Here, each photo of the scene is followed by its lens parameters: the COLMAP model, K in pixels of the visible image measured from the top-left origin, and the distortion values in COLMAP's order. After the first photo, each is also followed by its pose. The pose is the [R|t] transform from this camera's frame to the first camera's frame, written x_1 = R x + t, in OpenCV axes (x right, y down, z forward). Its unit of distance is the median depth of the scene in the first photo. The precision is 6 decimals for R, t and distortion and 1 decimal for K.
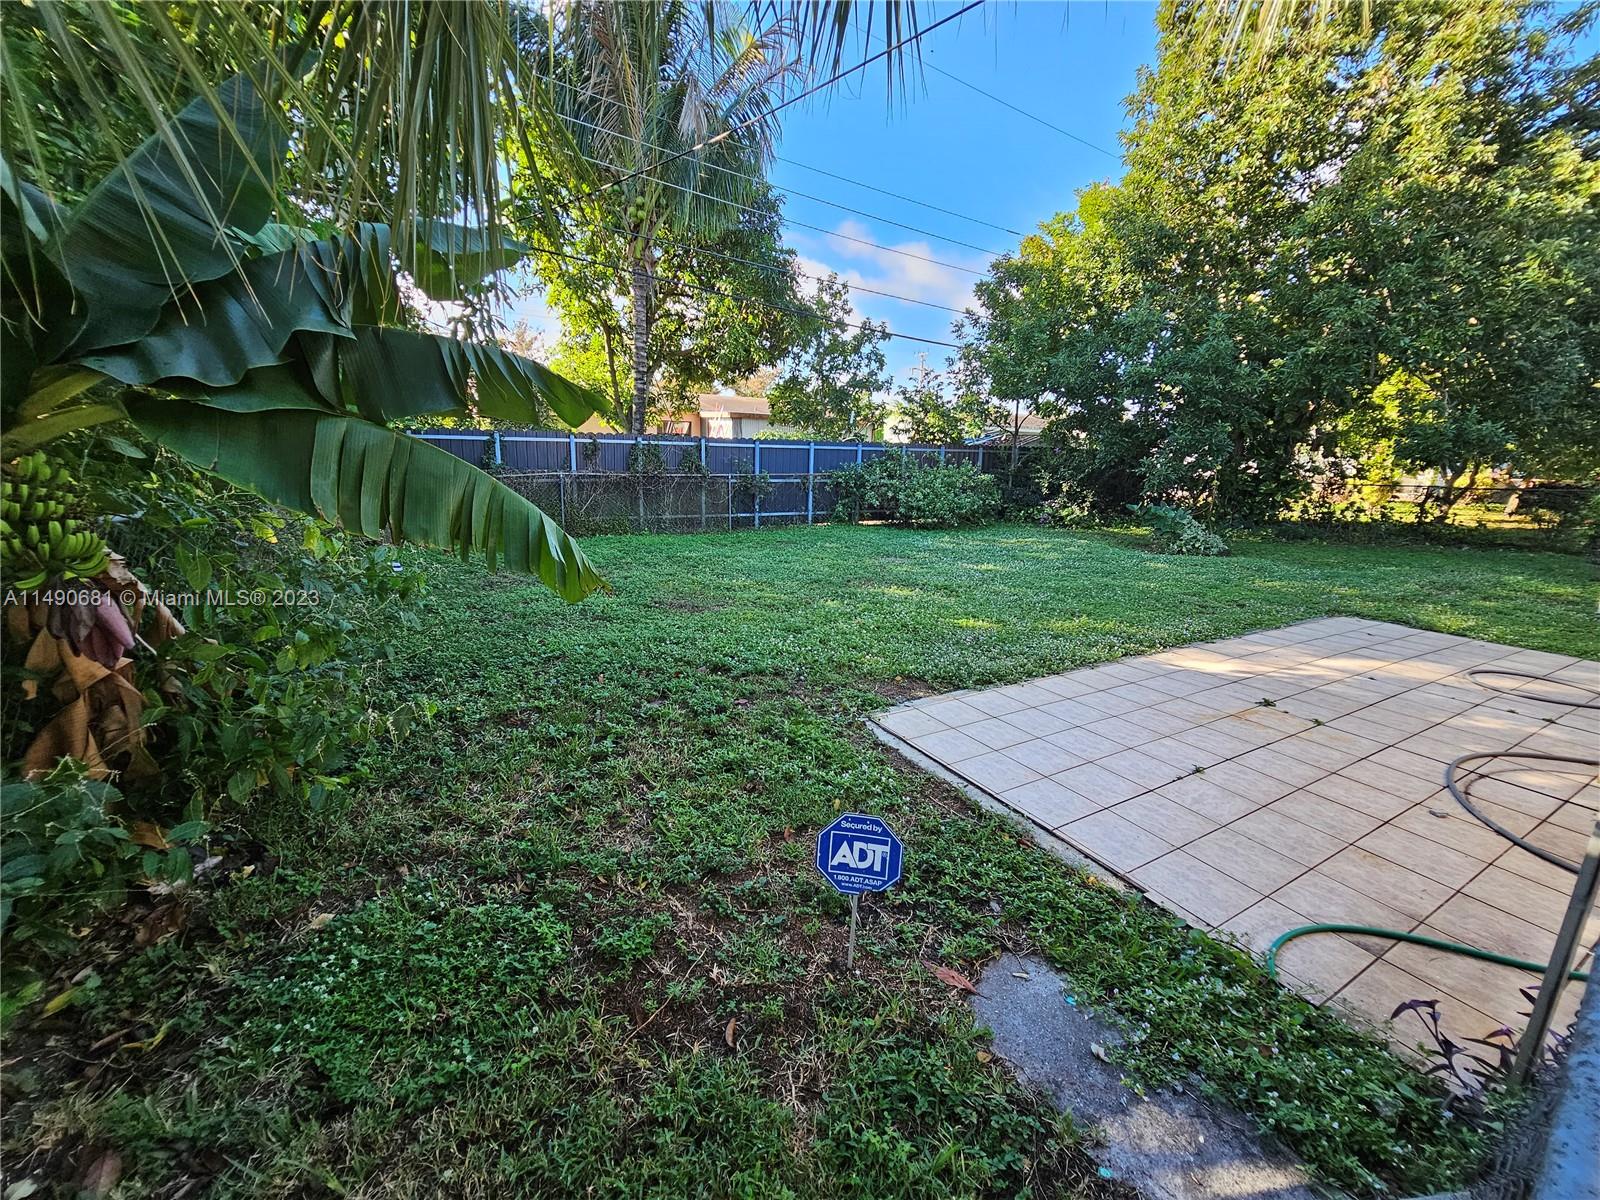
lens RADIAL K [[655.9, 0, 803.8], [0, 655.9, 600.7], [0, 0, 1]] dist [-0.007745, 0.001348]
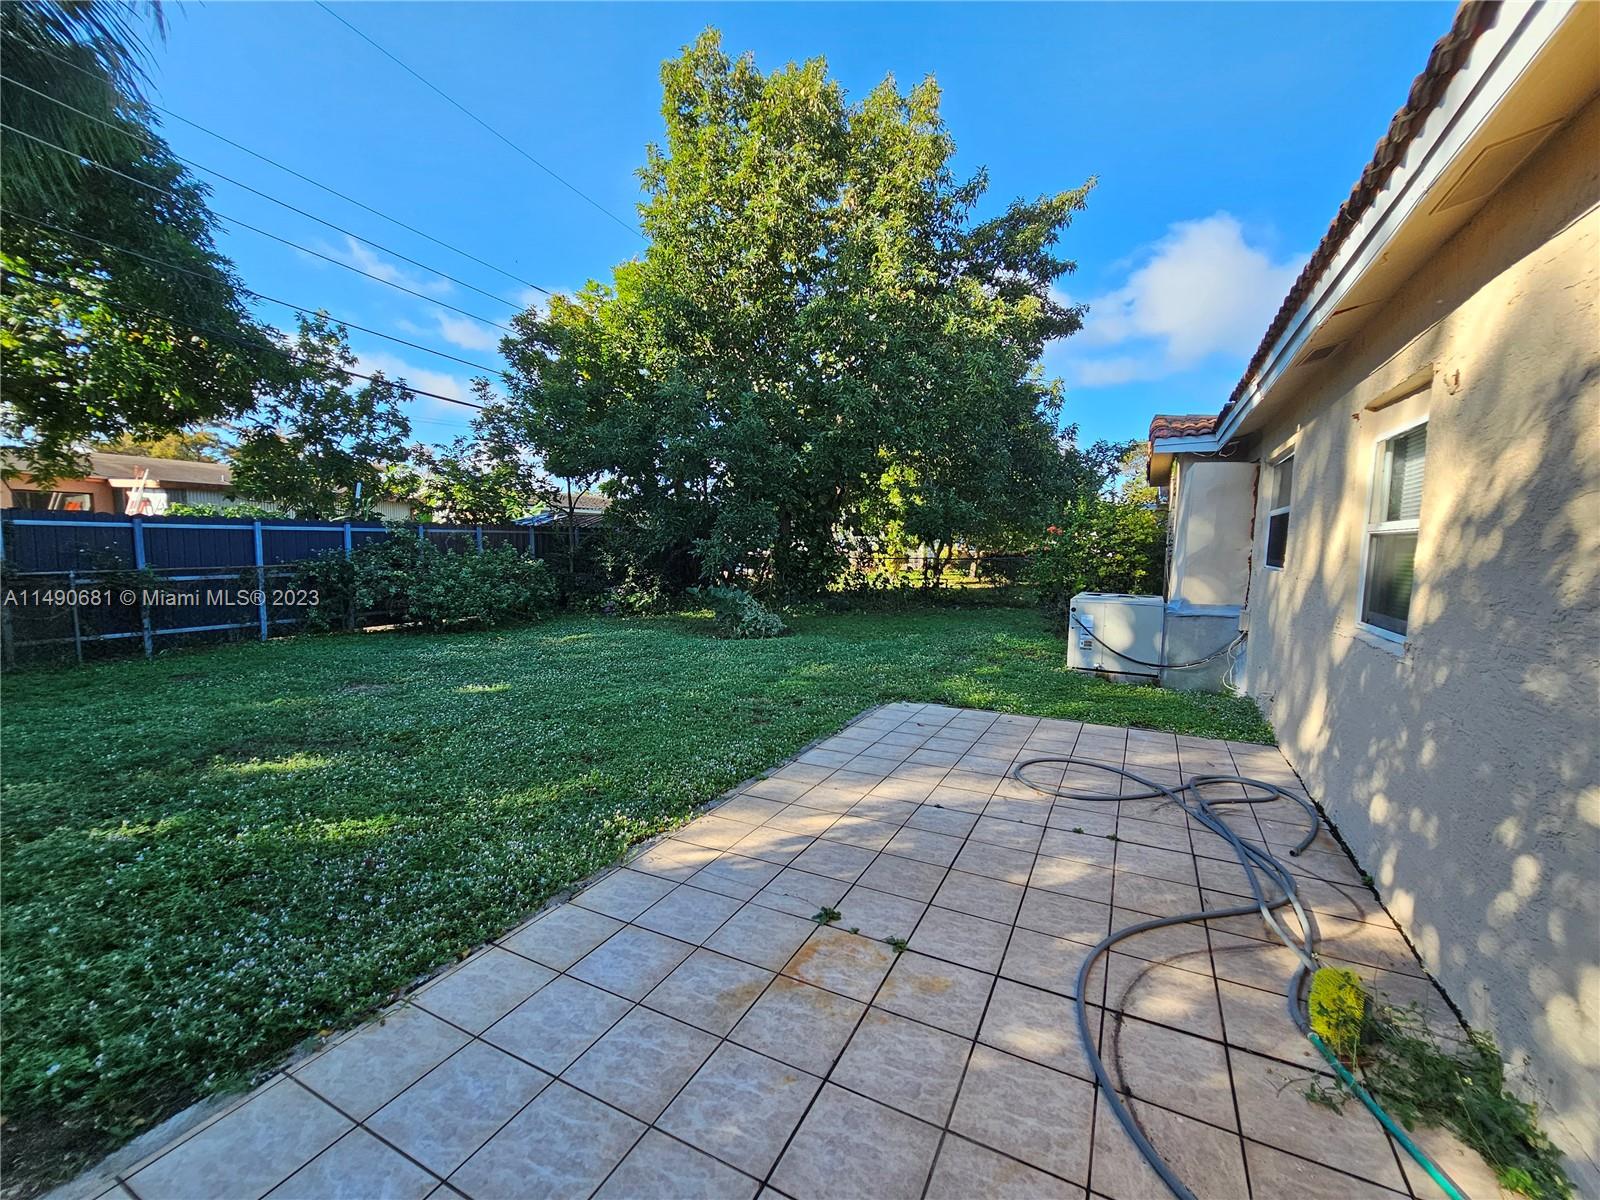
lens RADIAL K [[655.9, 0, 801.4], [0, 655.9, 603.1], [0, 0, 1]] dist [-0.007745, 0.001348]
pose [[0.836417, -0.063890, 0.544356, 0.107638], [0.129260, 0.988162, -0.082632, -0.024856], [-0.532633, 0.139478, 0.834774, 0.133029]]
